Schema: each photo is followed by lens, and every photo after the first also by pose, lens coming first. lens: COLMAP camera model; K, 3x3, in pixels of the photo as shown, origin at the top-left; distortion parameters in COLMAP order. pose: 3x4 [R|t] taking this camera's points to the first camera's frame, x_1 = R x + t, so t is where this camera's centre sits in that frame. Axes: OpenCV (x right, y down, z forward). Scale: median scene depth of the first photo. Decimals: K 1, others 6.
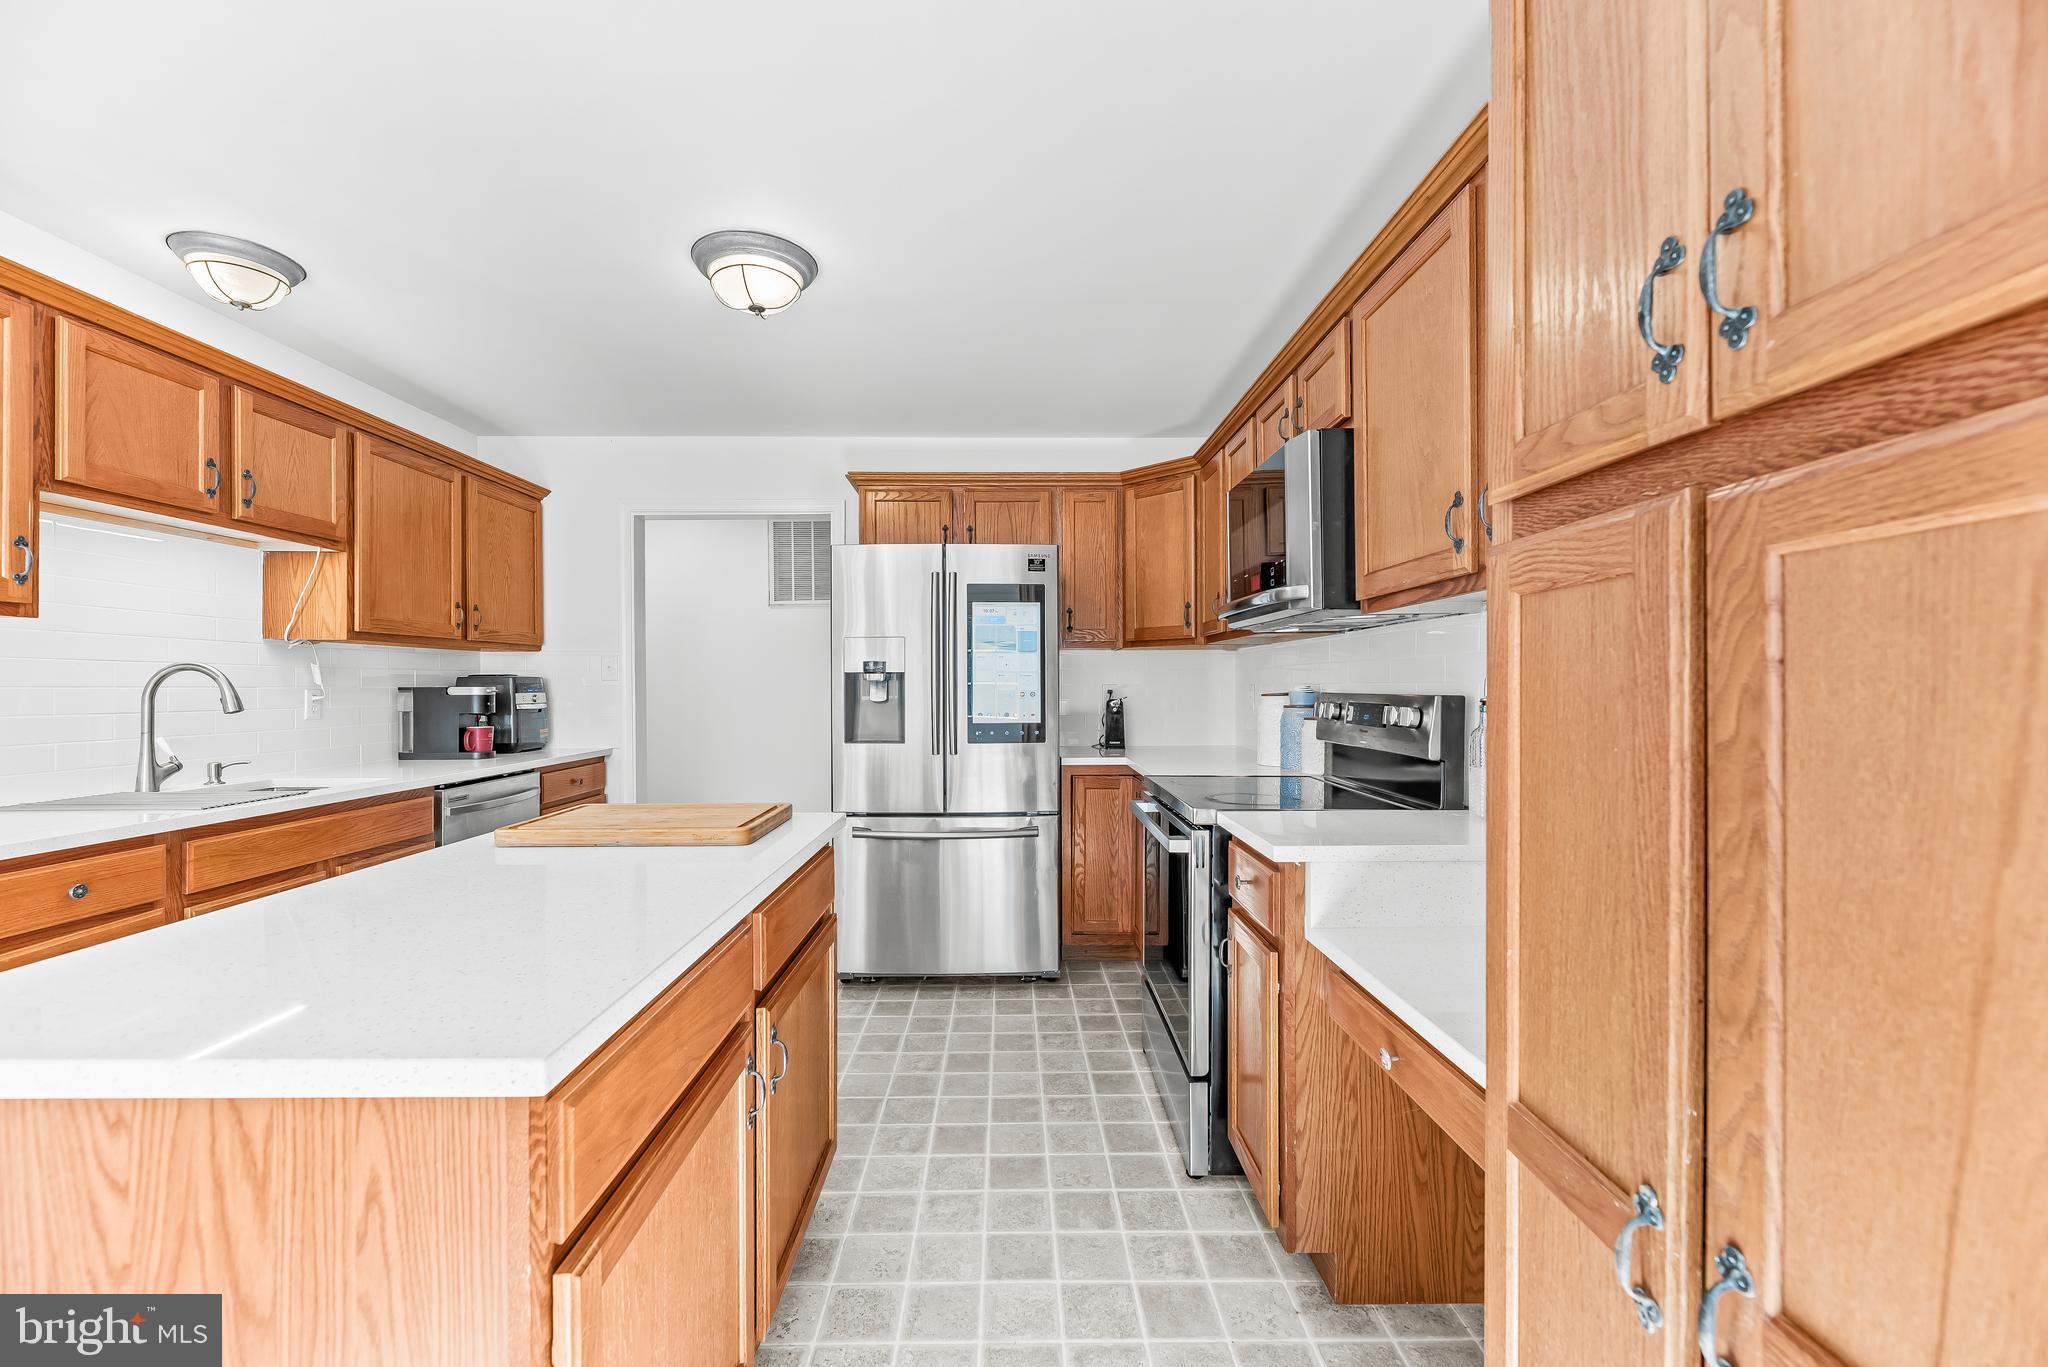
lens RADIAL K [[823.6, 0, 1015.3], [0, 823.6, 688.9], [0, 0, 1]] dist [0.001292, -0.001097]
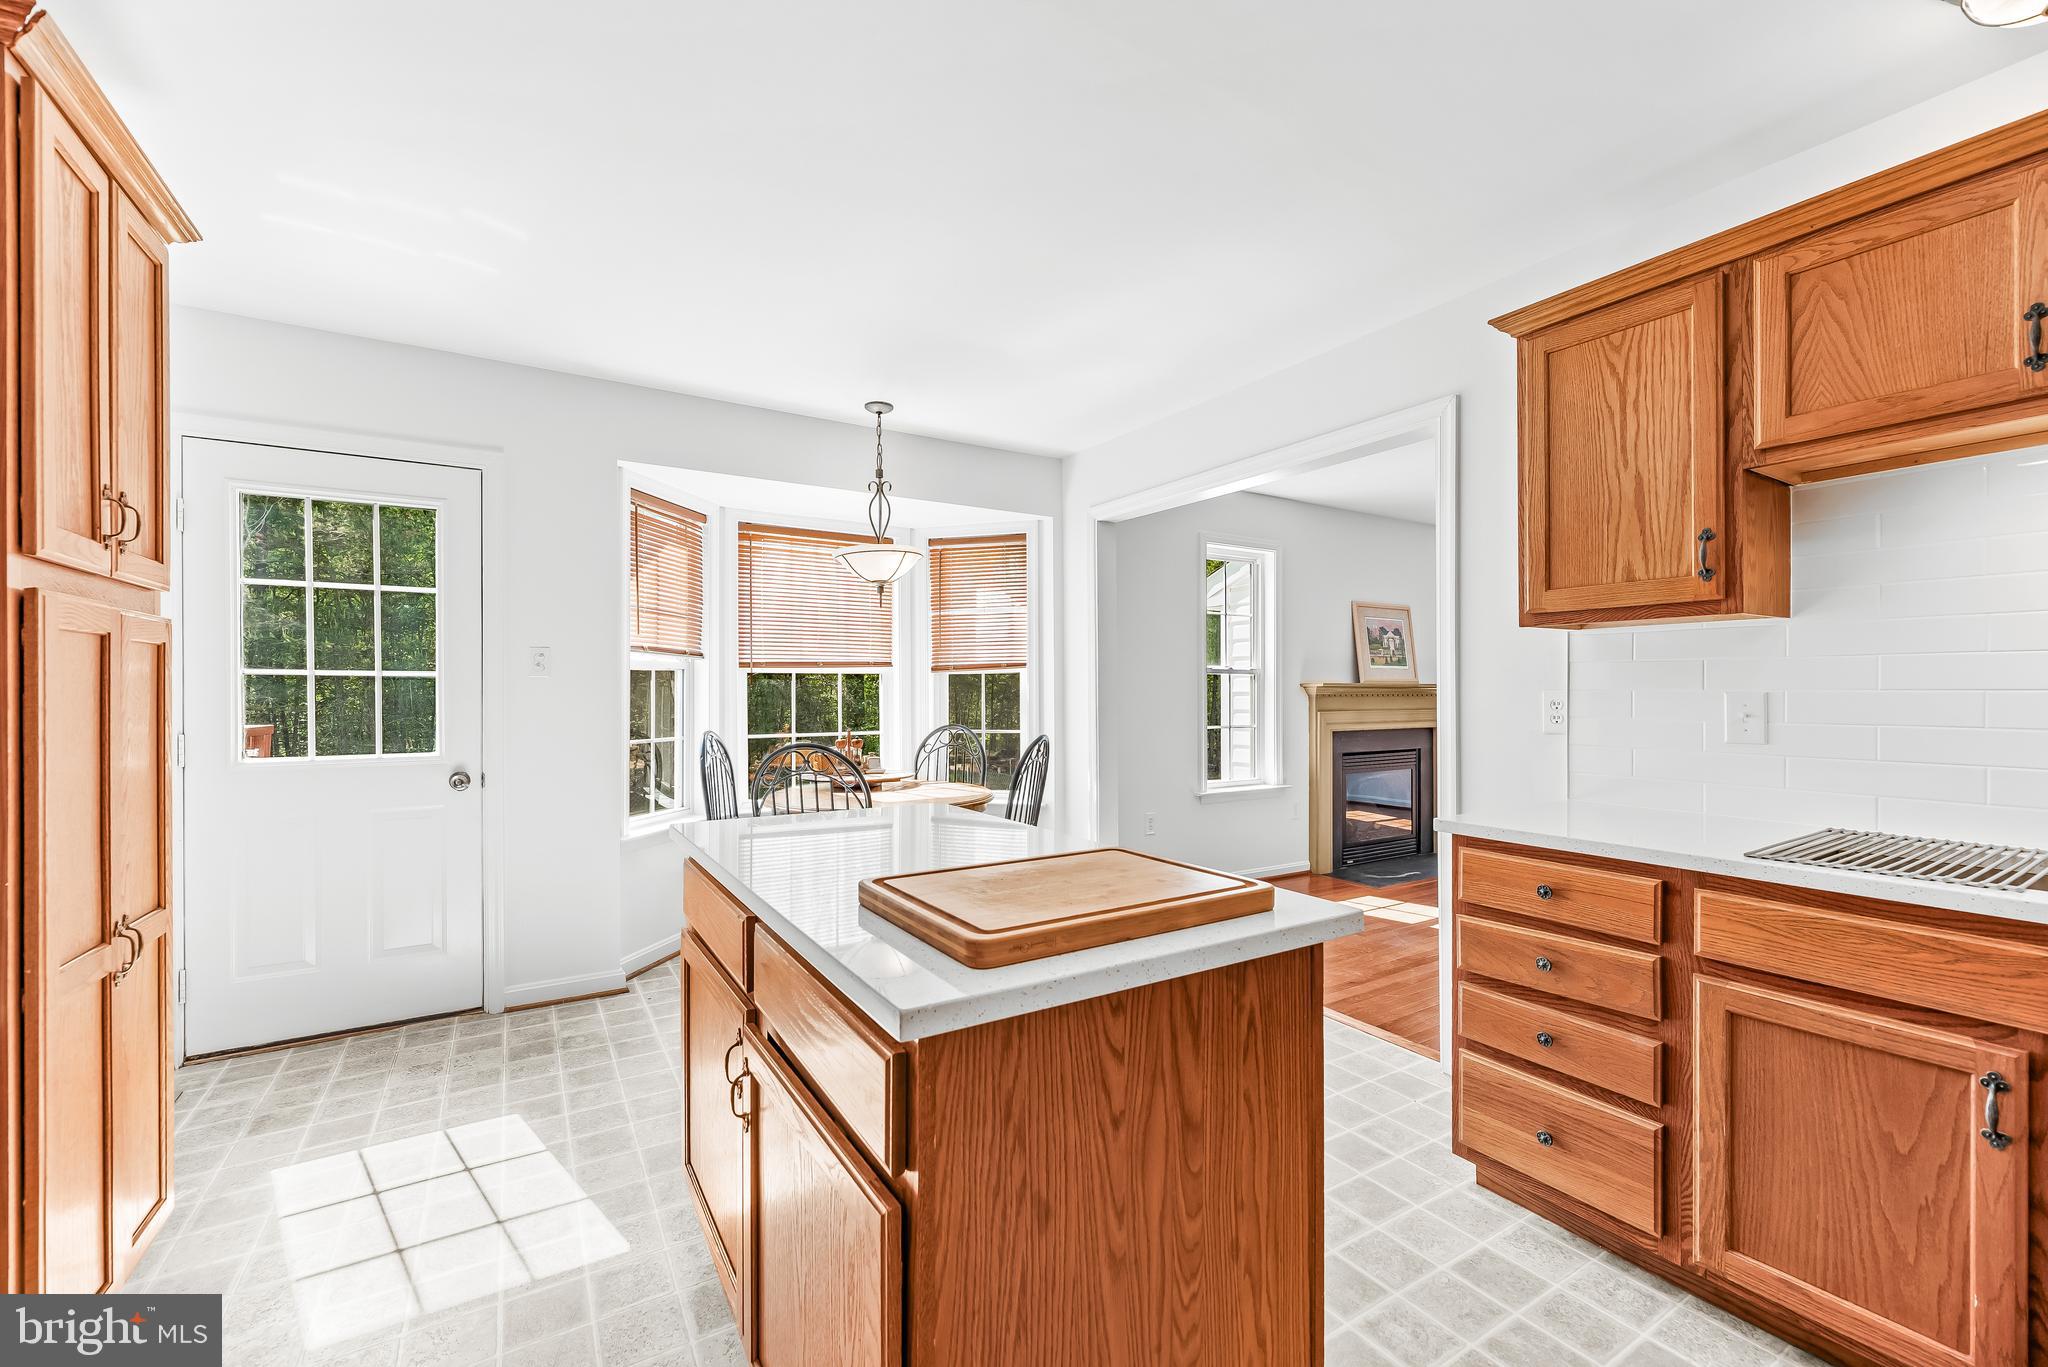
lens RADIAL K [[827.6, 0, 1015.1], [0, 827.6, 691.0], [0, 0, 1]] dist [0.000263, -0.000524]
pose [[-0.859222, 0.001000, -0.511603, -0.031755], [-0.001632, 0.999988, 0.004695, -0.003345], [0.511601, 0.004869, -0.859209, 0.889115]]
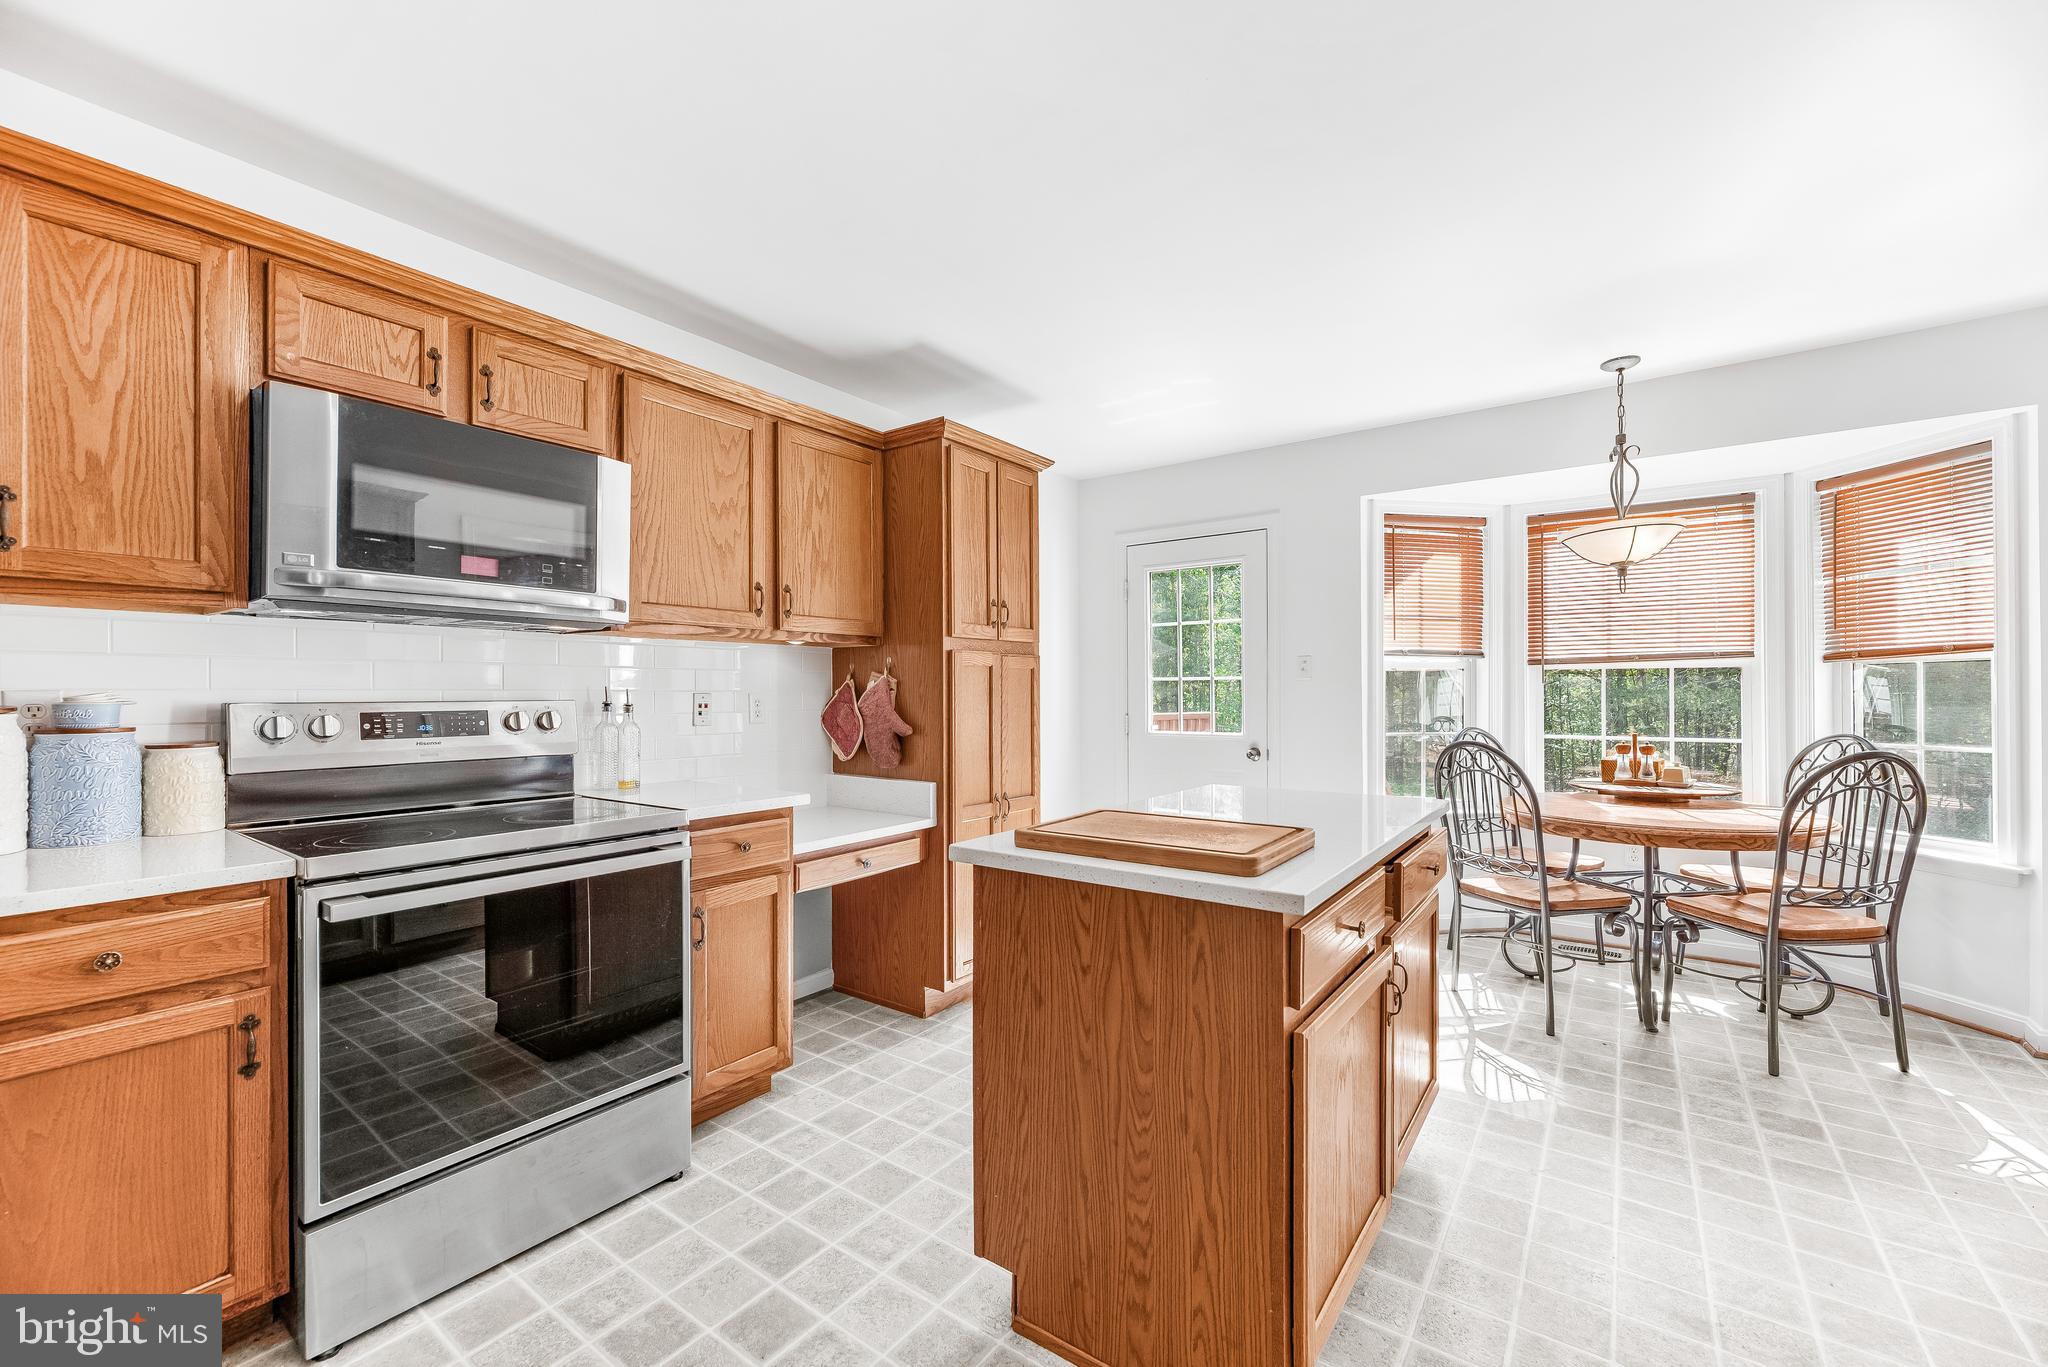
lens RADIAL K [[827.6, 0, 1015.1], [0, 827.6, 691.0], [0, 0, 1]] dist [0.000263, -0.000524]
pose [[-0.799012, 0.003534, 0.601305, -0.490140], [0.006761, 0.999972, 0.003107, -0.003121], [-0.601278, 0.006548, -0.799013, 1.051309]]
